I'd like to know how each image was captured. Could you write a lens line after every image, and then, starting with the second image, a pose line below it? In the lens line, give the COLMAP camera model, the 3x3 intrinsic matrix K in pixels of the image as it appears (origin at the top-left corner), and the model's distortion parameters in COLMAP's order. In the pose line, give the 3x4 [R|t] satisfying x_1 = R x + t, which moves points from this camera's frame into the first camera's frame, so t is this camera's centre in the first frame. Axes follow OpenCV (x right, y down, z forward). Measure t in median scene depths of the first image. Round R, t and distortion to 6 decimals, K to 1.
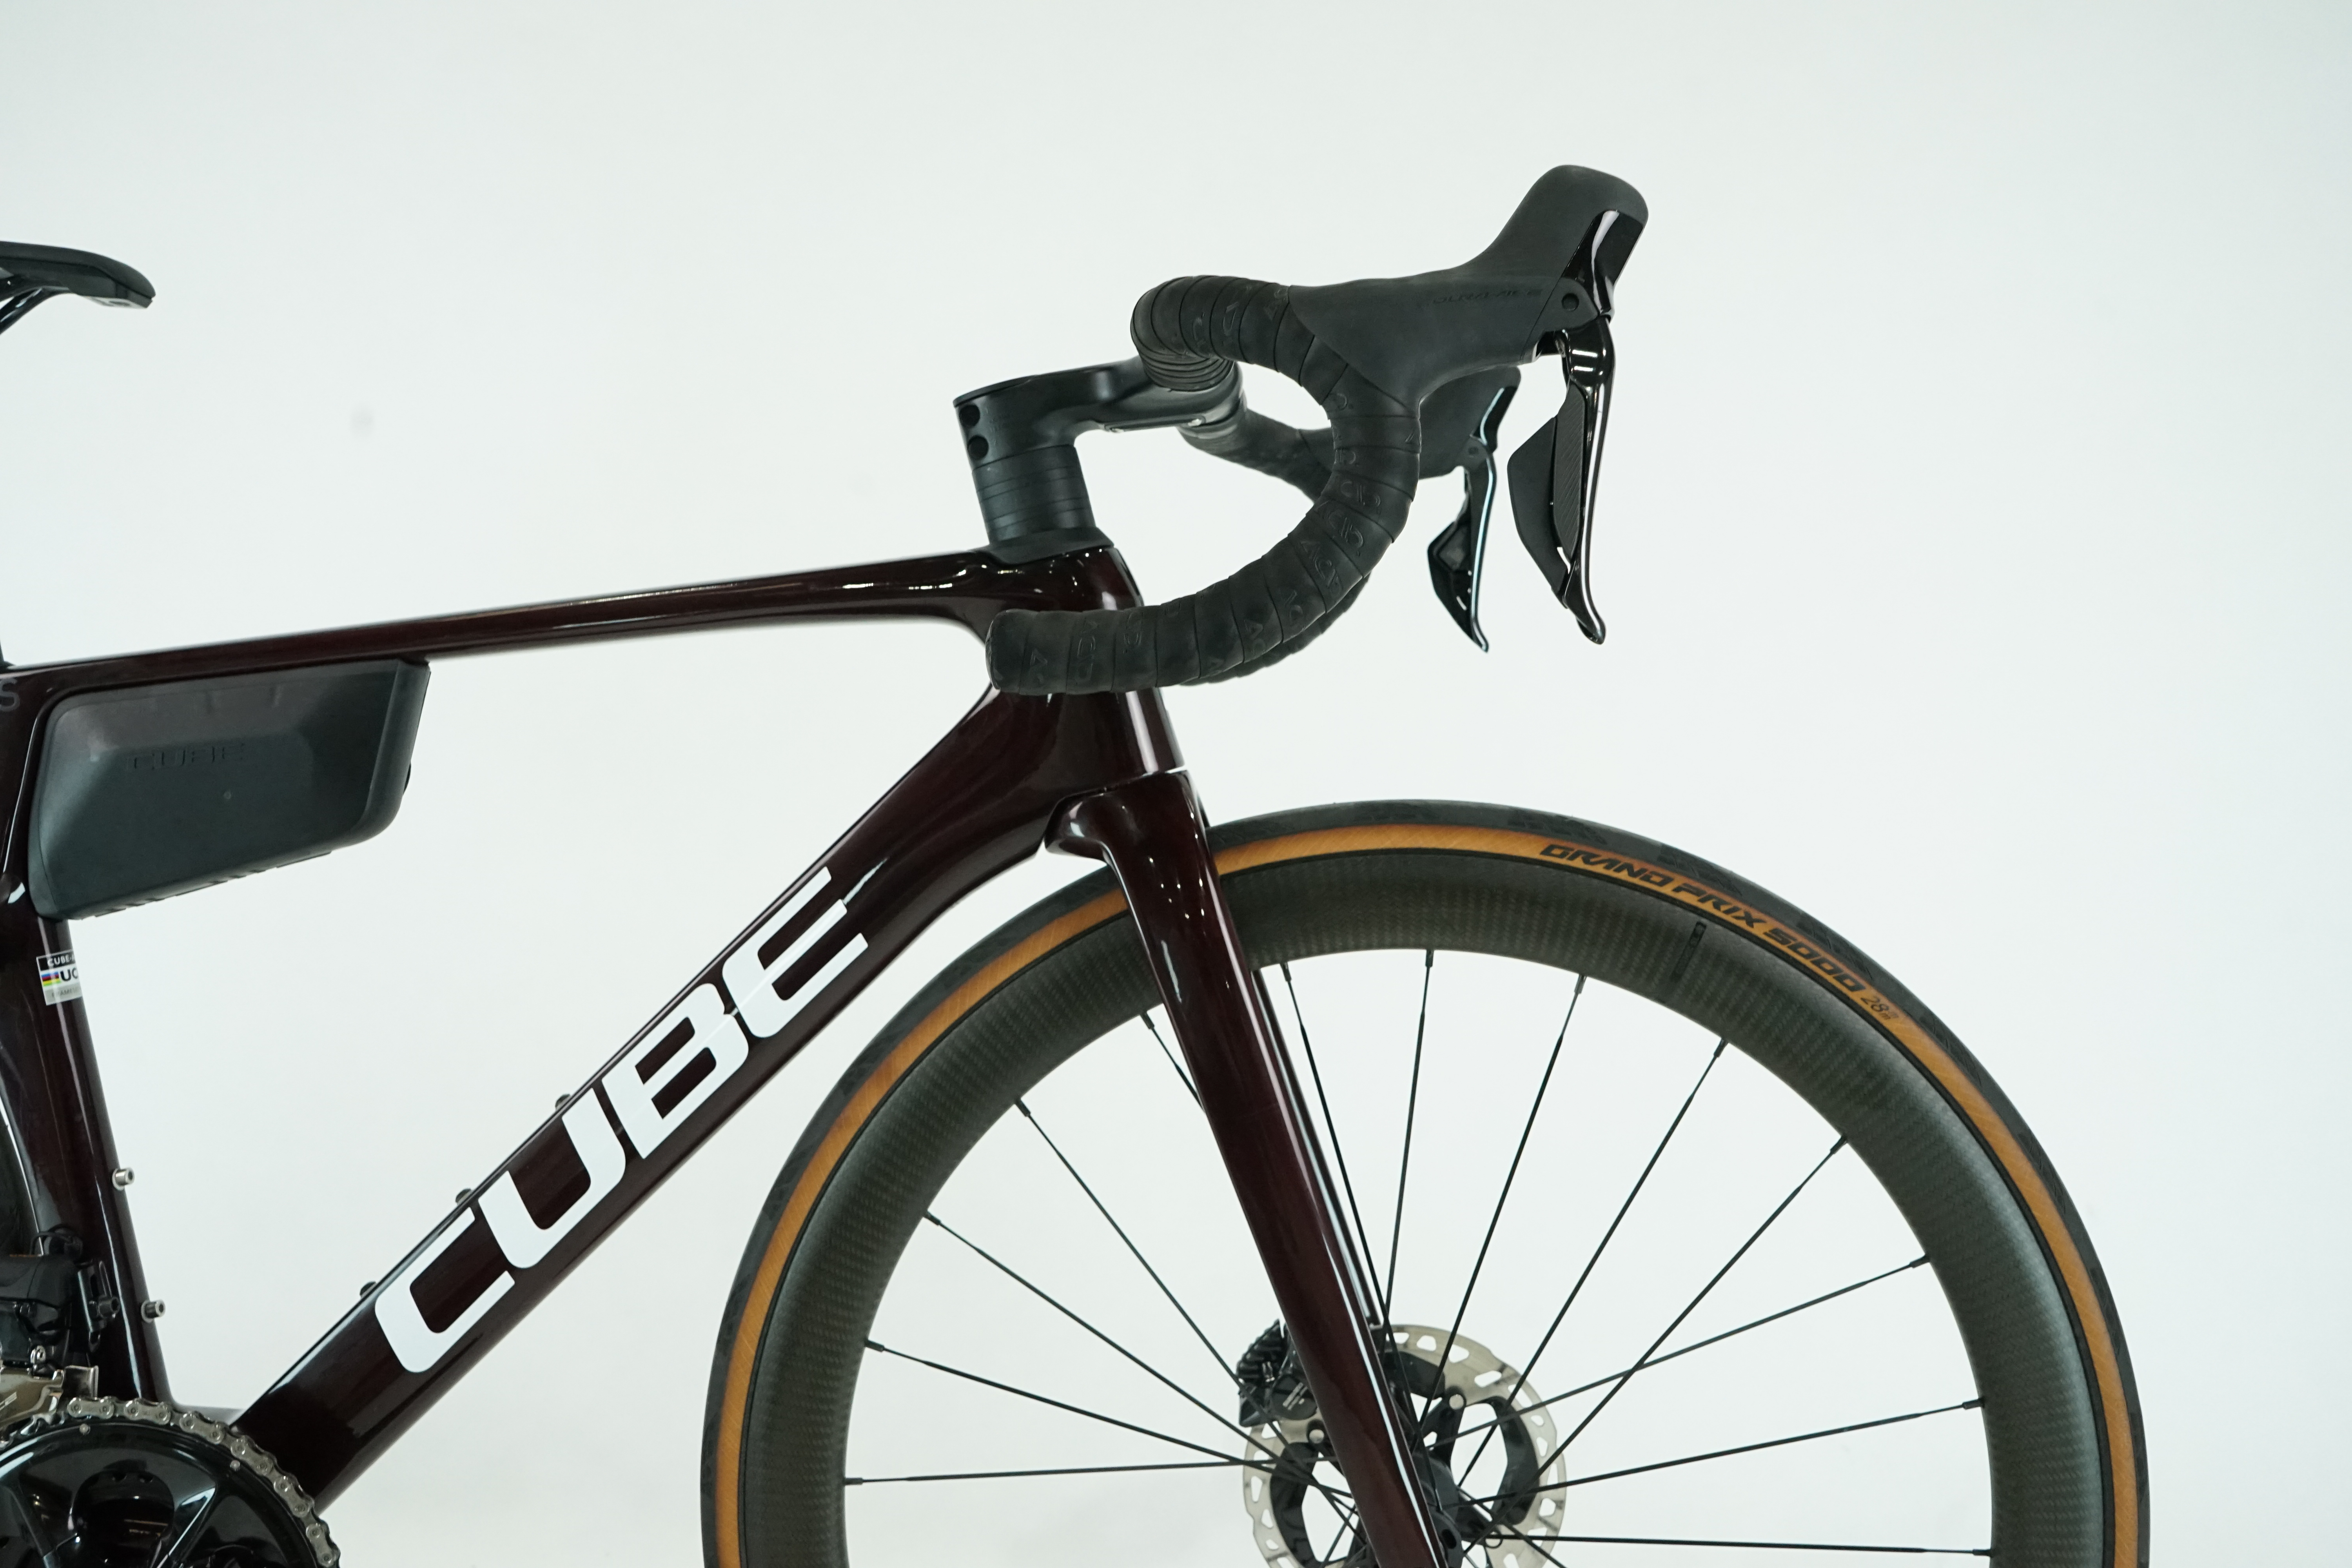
lens RADIAL K [[1894.9, 0, 1177.9], [0, 1894.9, 801.9], [0, 0, 1]] dist [-0.007814, -0.003783]
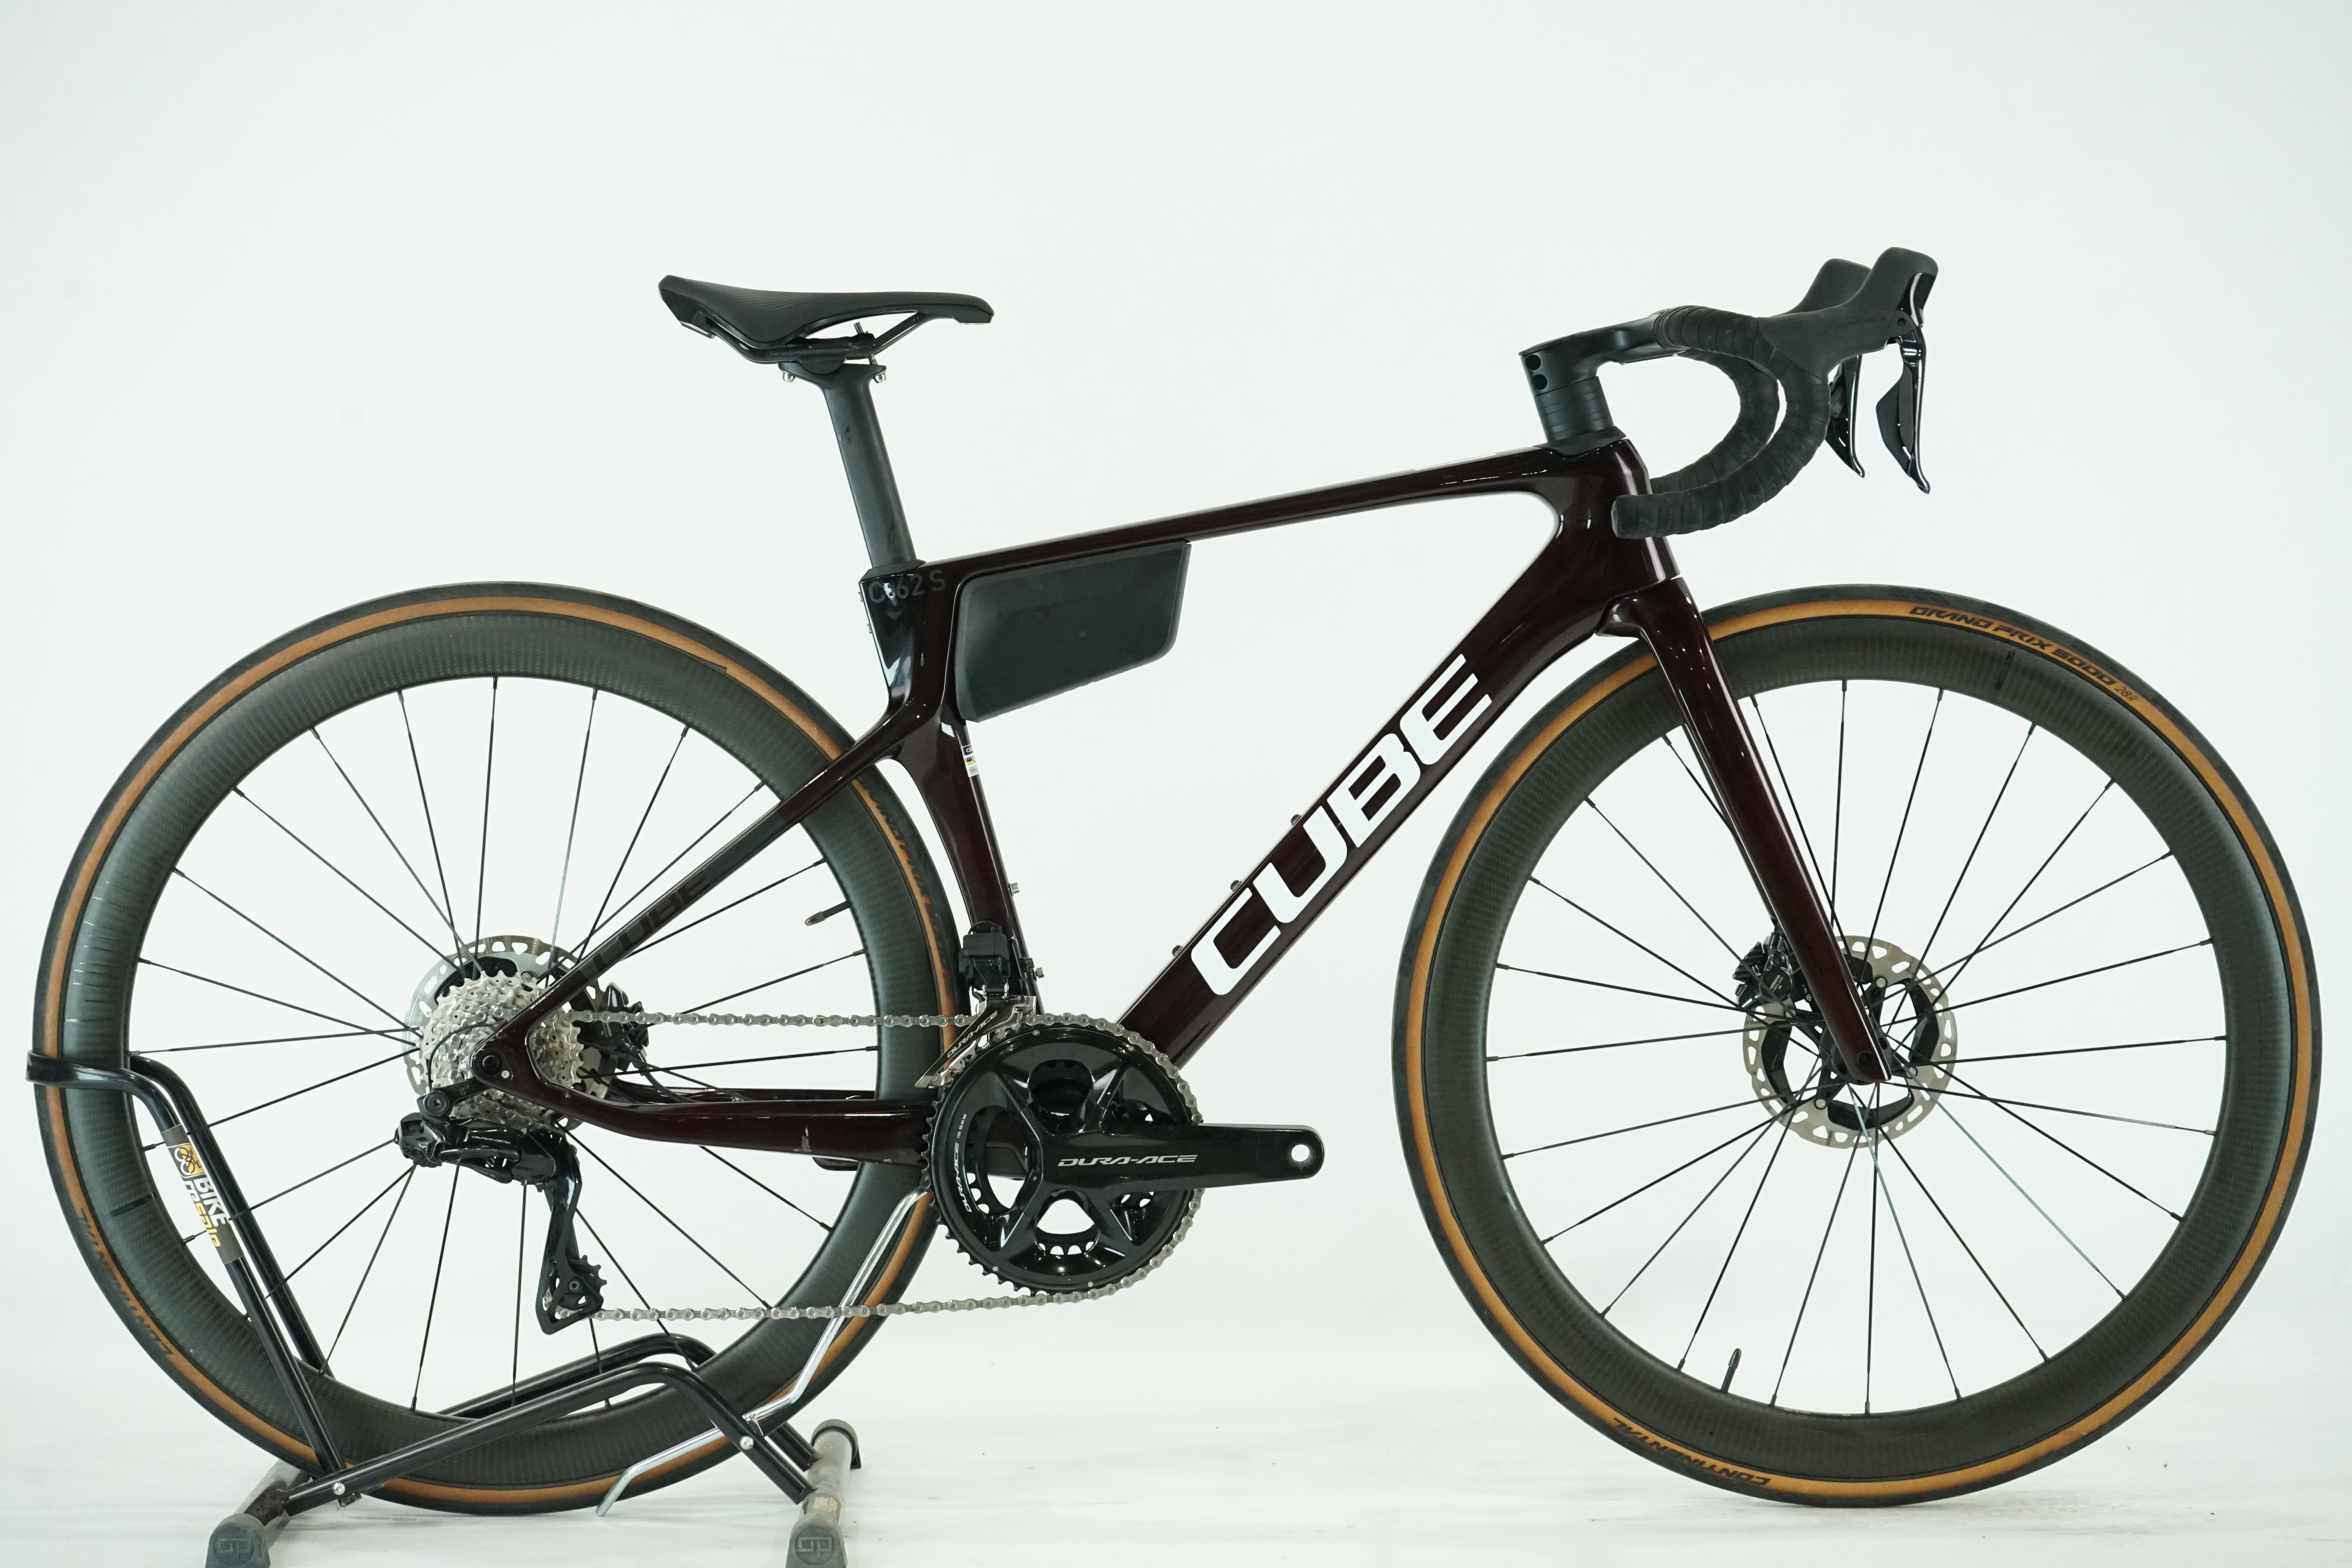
lens RADIAL K [[4785.2, 0, 1174.4], [0, 4785.2, 777.8], [0, 0, 1]] dist [-0.011808, 0.000000]
pose [[0.997164, -0.071248, 0.024232, -0.525862], [0.071005, 0.997418, 0.010726, 0.076997], [-0.024933, -0.008975, 0.999649, -2.969075]]
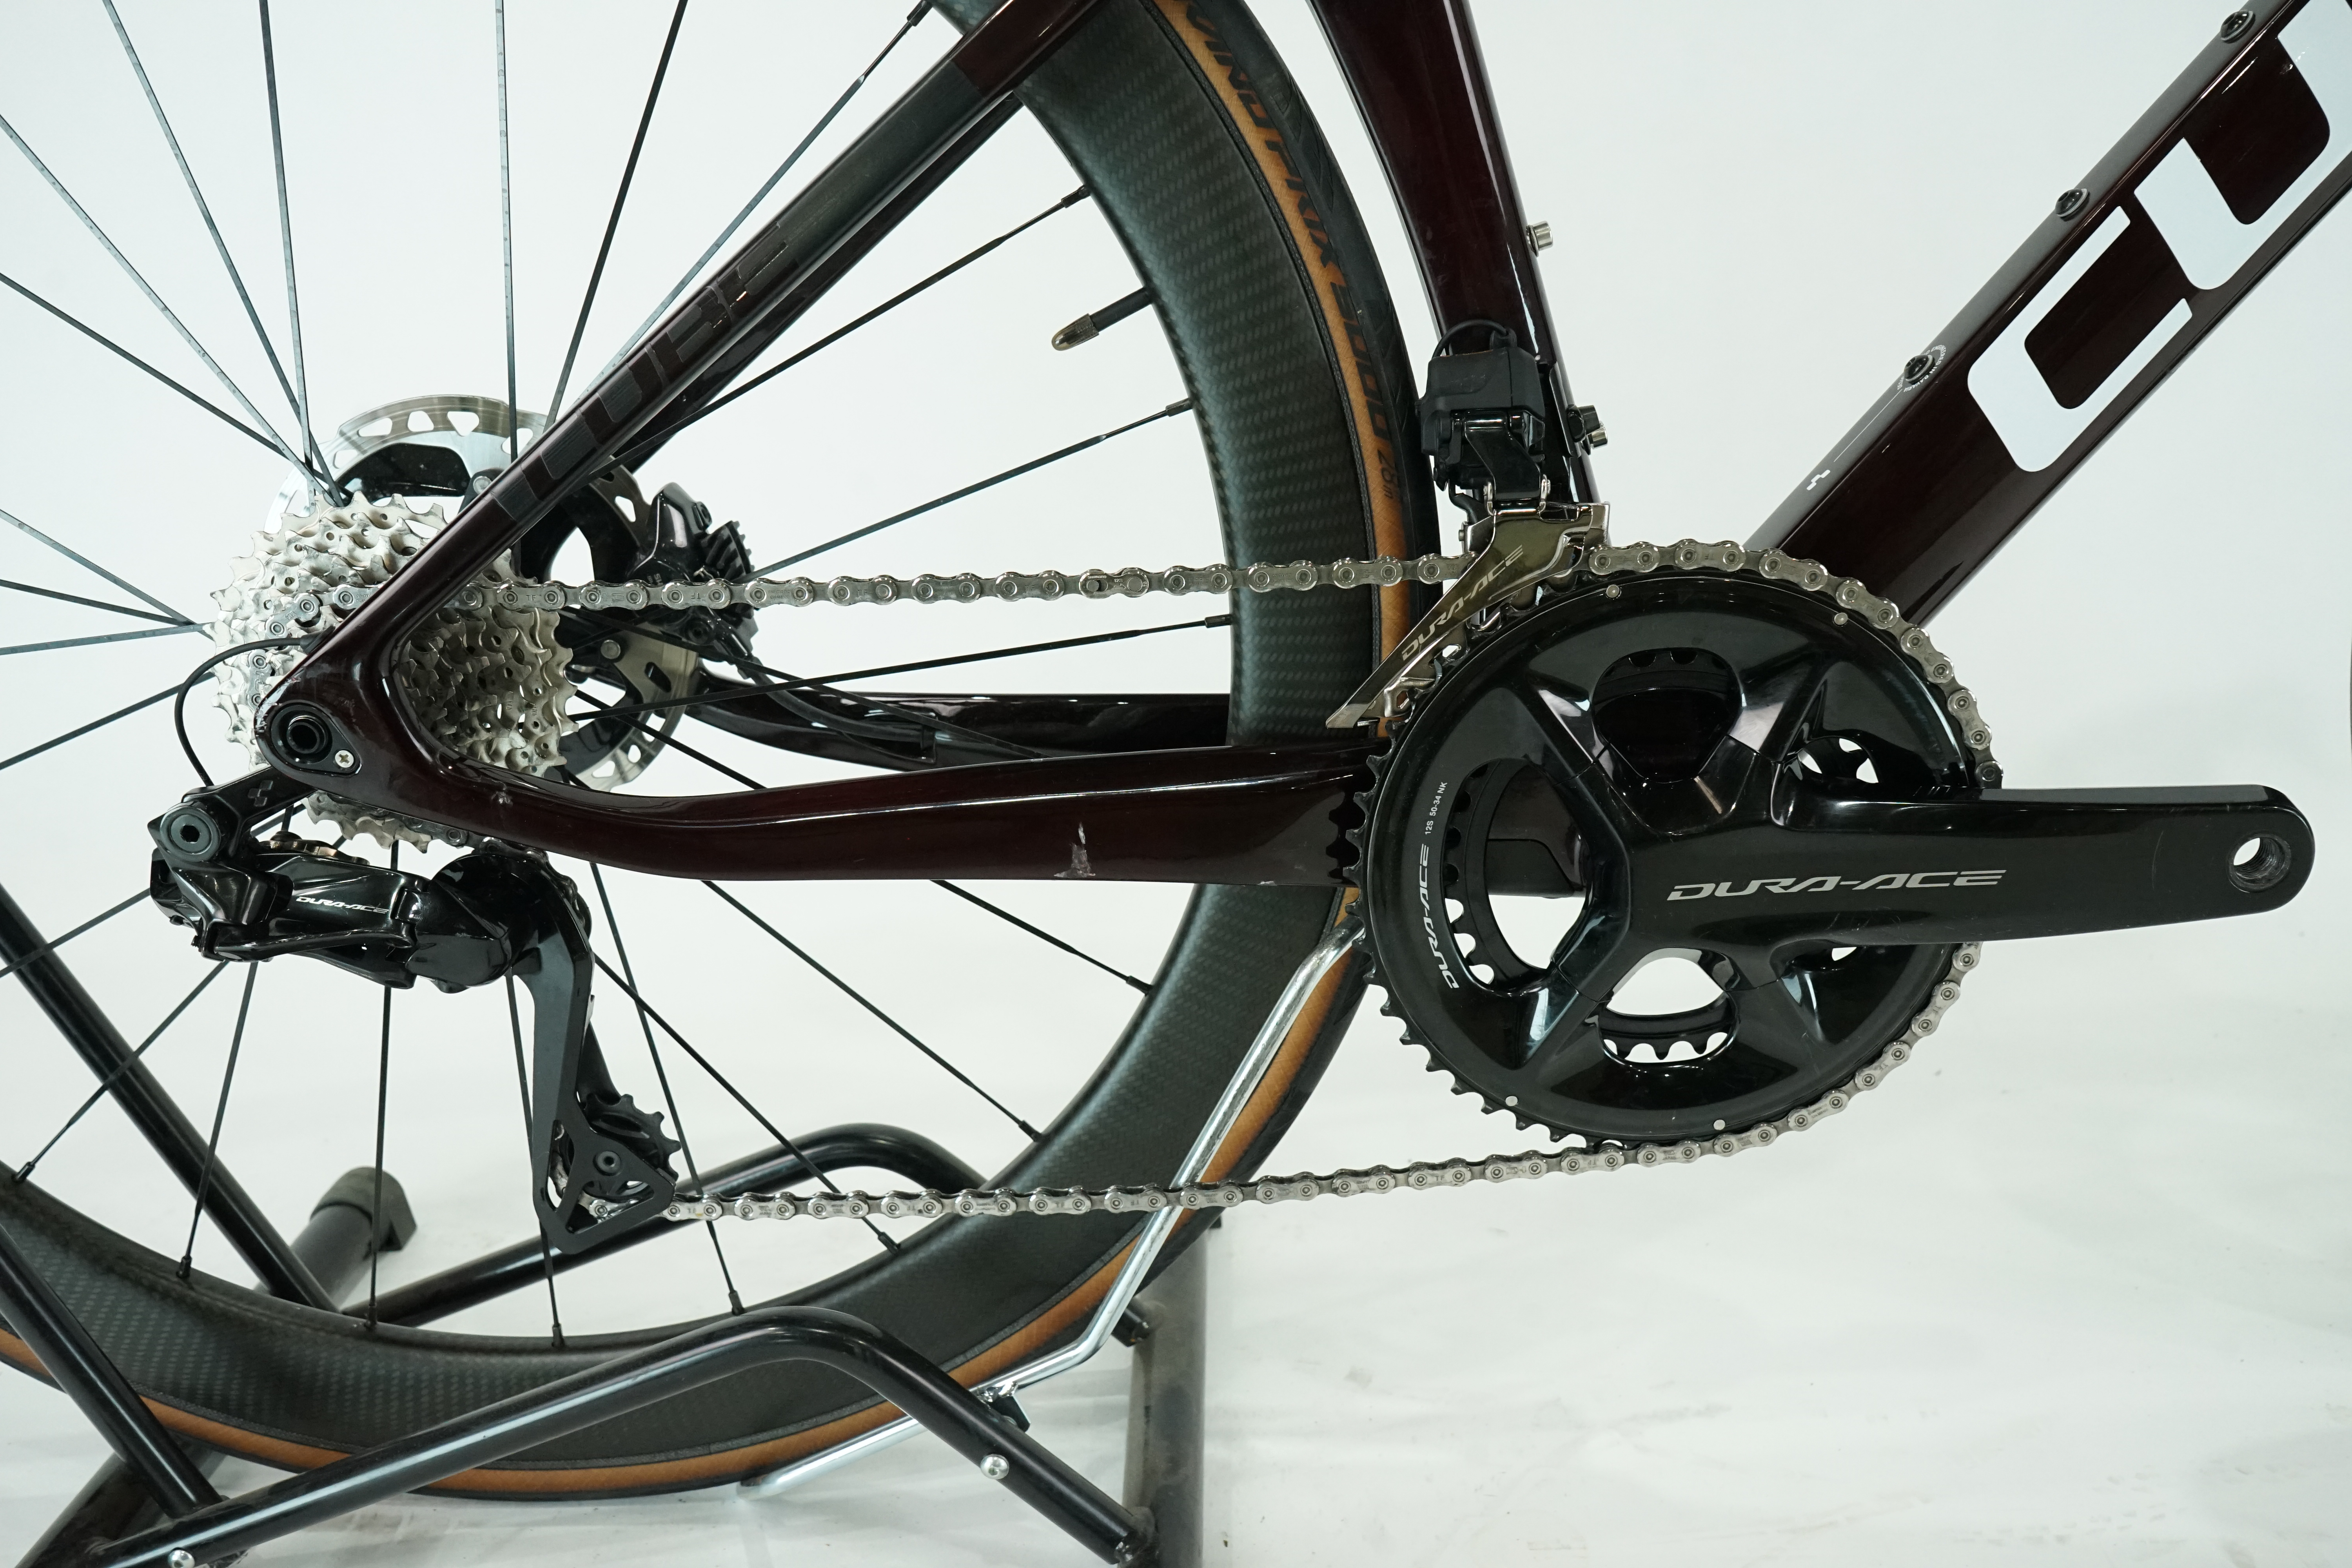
lens RADIAL K [[1958.1, 0, 1167.3], [0, 1958.1, 775.5], [0, 0, 1]] dist [-0.000403, 0.005838]
pose [[0.991868, -0.104608, -0.072489, -0.668353], [0.120768, 0.953325, 0.276744, 0.176154], [0.040156, -0.283248, 0.958206, 0.296557]]
